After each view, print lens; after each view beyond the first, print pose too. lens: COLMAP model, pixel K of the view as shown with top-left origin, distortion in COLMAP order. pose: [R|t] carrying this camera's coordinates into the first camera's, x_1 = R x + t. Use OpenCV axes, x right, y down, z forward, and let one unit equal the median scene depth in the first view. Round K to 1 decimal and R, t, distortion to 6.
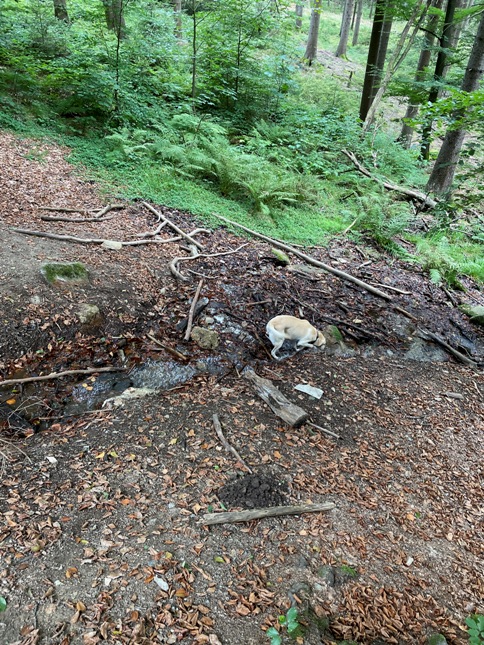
lens RADIAL K [[488.8, 0, 241.7], [0, 488.8, 322.4], [0, 0, 1]] dist [0.056048, -0.047447]
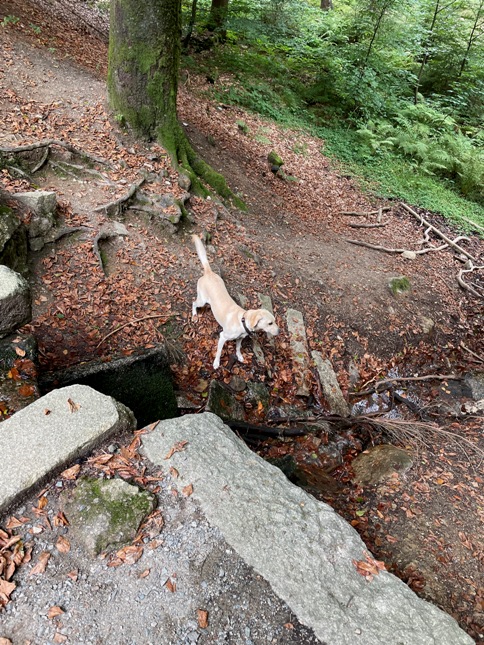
lens RADIAL K [[488.8, 0, 242.3], [0, 488.8, 323.7], [0, 0, 1]] dist [0.056048, -0.047447]
pose [[0.968245, 0.148353, -0.201229, -0.309804], [-0.128556, 0.985784, 0.108185, -0.057844], [0.214418, -0.078881, 0.973552, -0.182103]]
